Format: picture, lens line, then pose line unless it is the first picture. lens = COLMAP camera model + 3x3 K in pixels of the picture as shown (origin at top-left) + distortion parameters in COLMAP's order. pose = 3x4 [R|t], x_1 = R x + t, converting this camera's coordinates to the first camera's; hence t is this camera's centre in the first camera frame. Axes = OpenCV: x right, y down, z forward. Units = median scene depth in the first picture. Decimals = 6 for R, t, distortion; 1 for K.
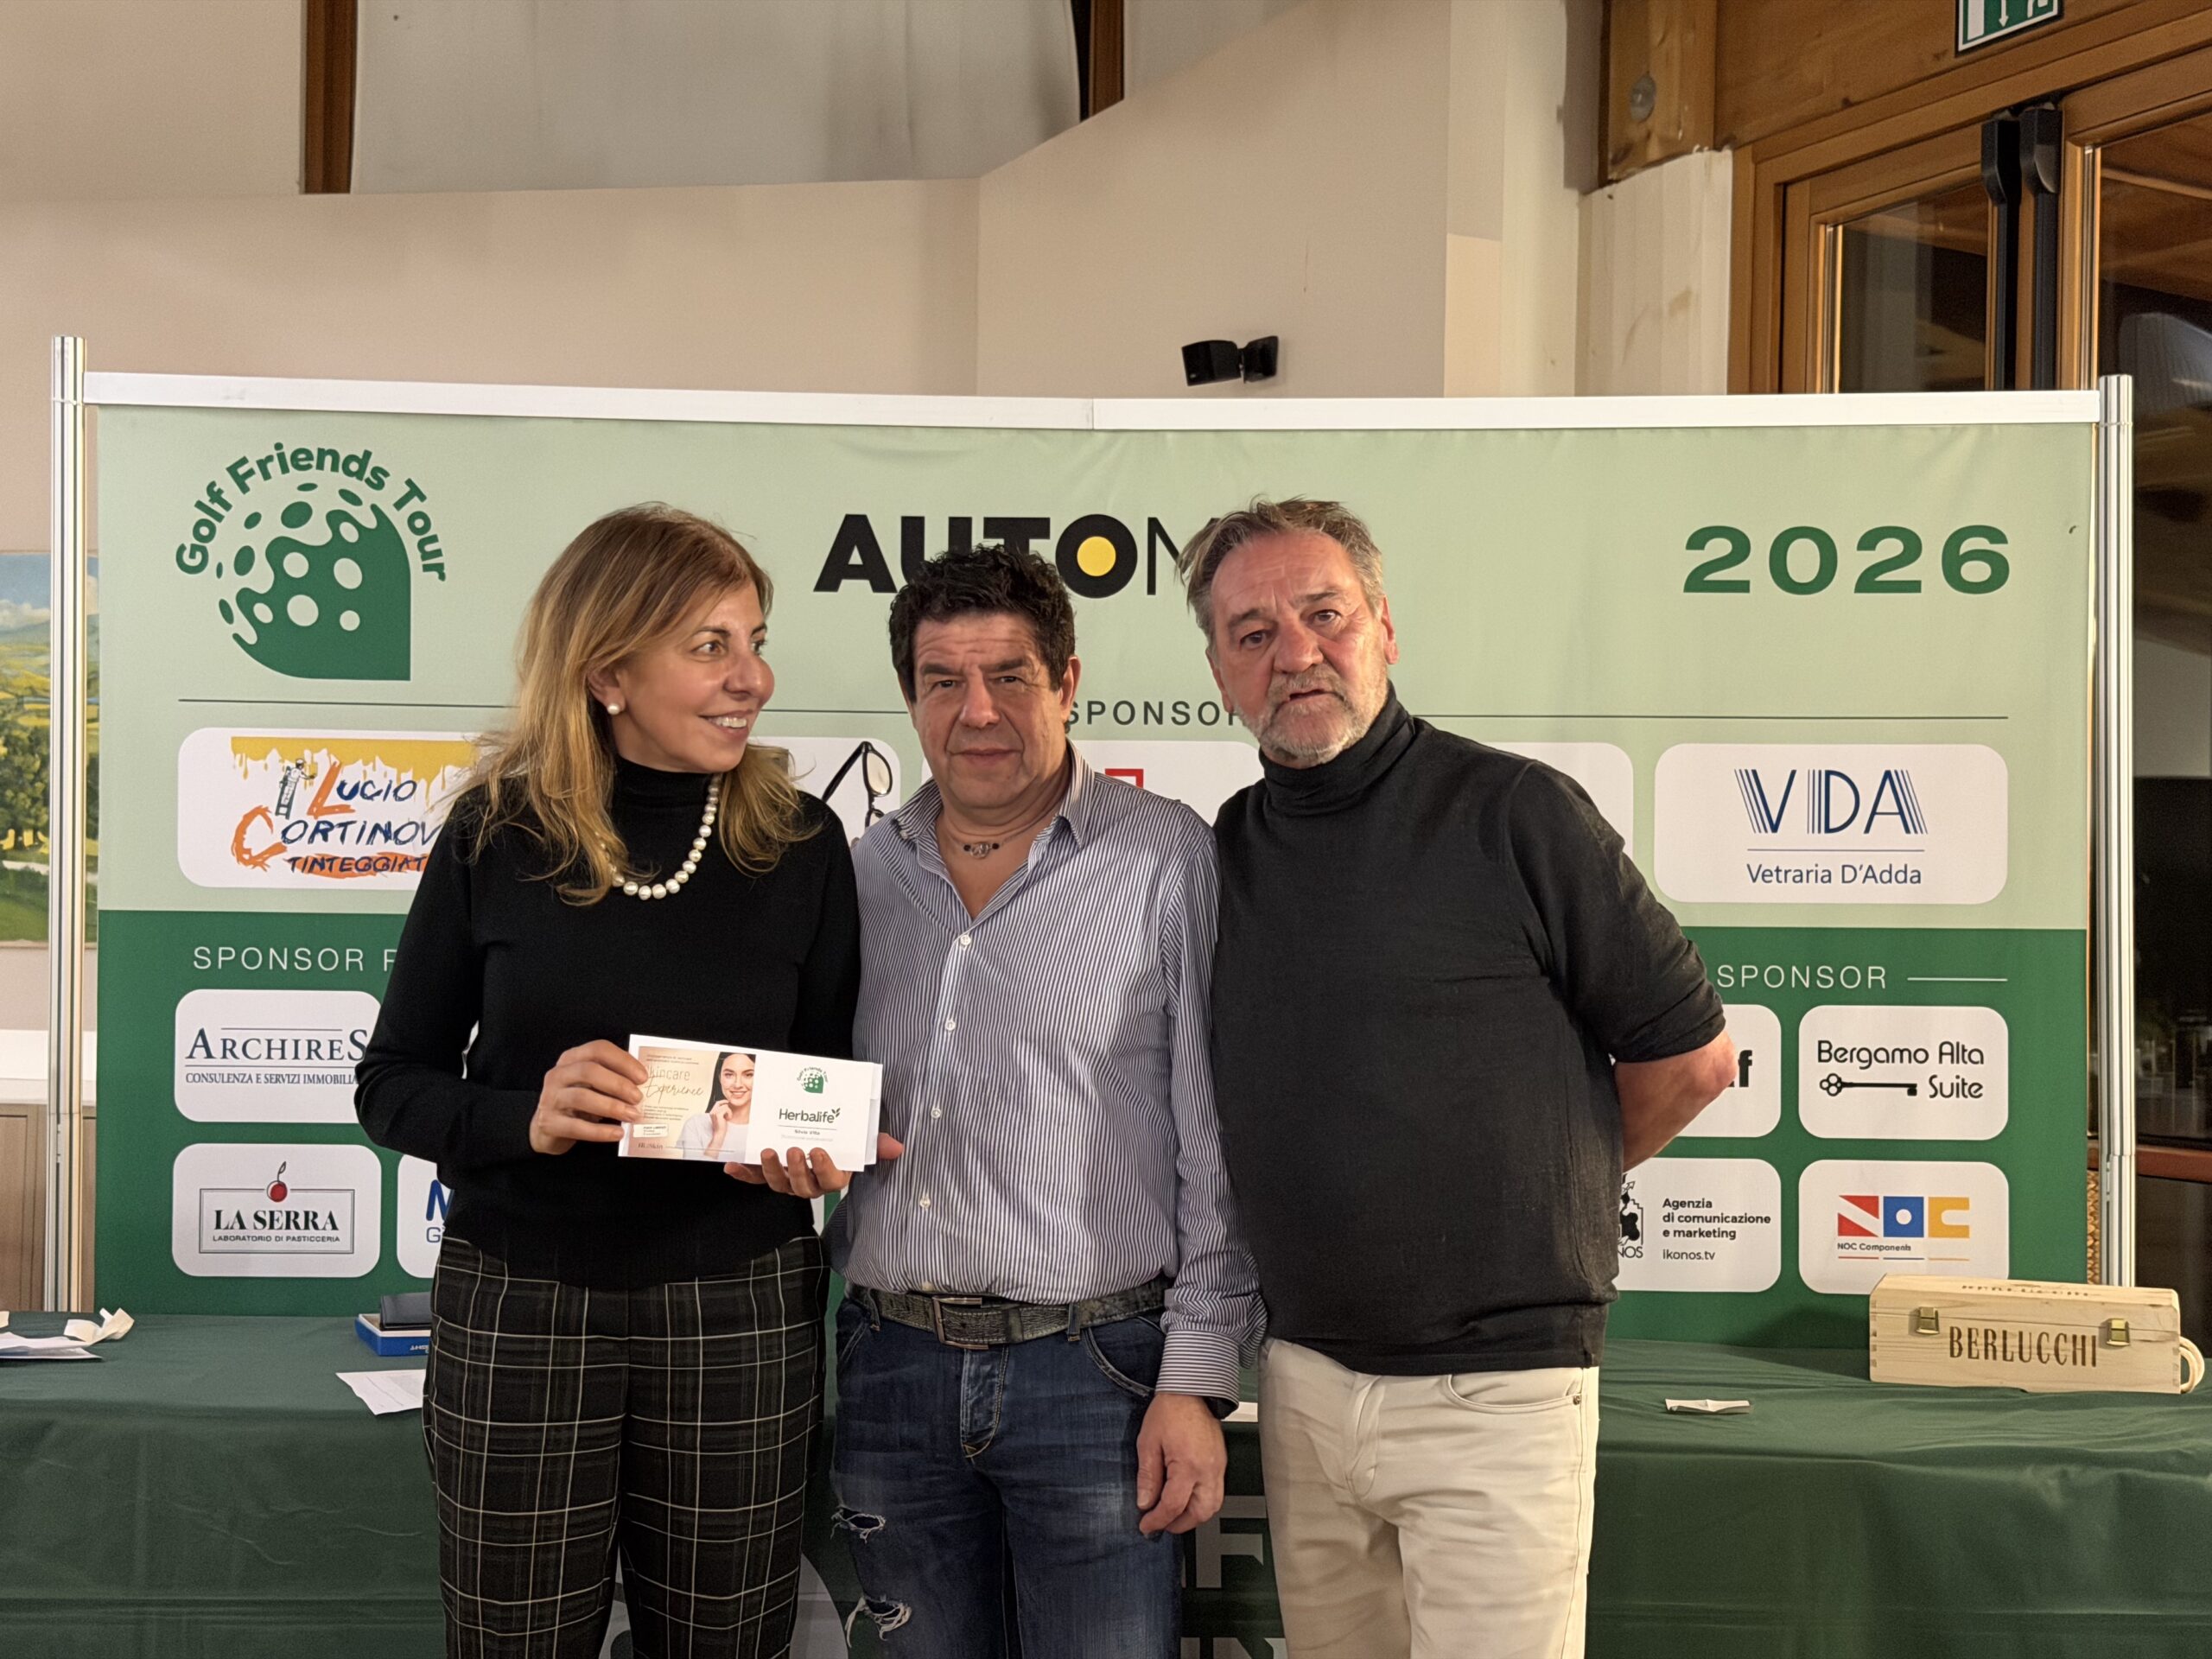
lens RADIAL K [[3089.7, 0, 1127.7], [0, 3089.7, 826.6], [0, 0, 1]] dist [0.178781, -0.258705]
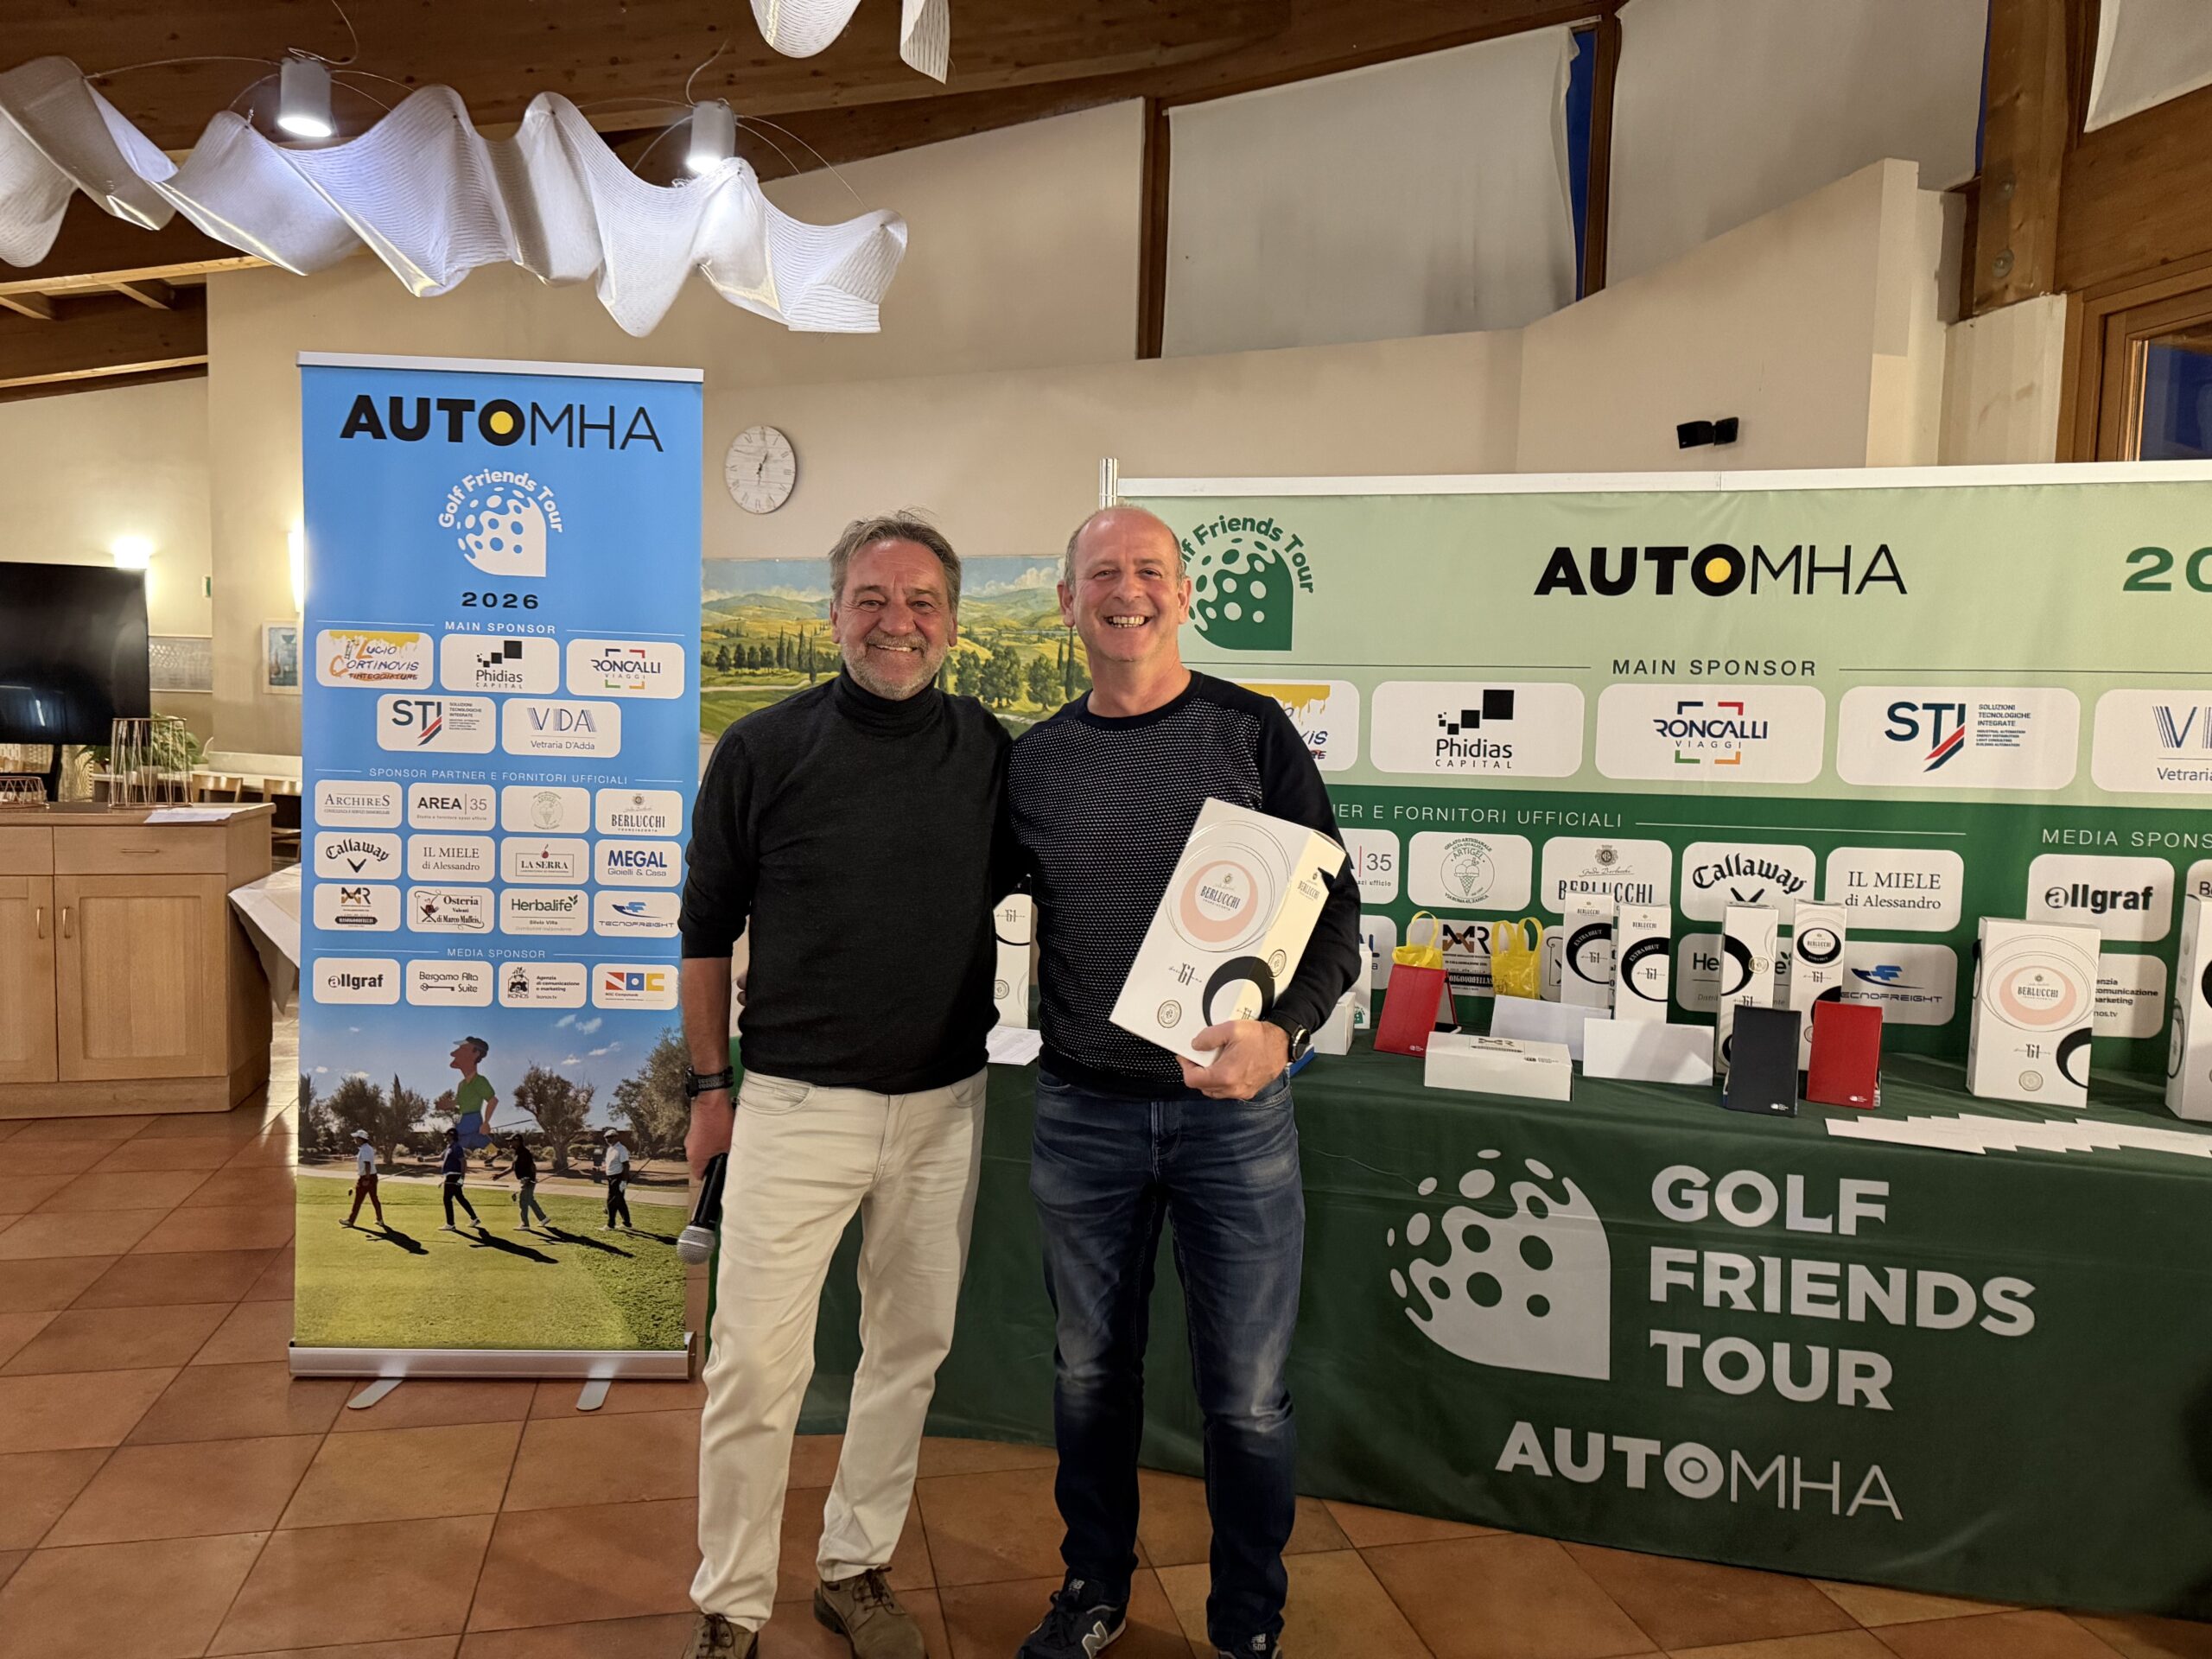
lens RADIAL K [[1539.6, 0, 1092.6], [0, 1539.6, 825.2], [0, 0, 1]] dist [0.144341, -0.292158]
pose [[0.973838, 0.026924, -0.225642, -0.140318], [-0.003474, 0.994604, 0.103684, -0.038424], [0.227216, -0.100188, 0.968677, 0.119958]]
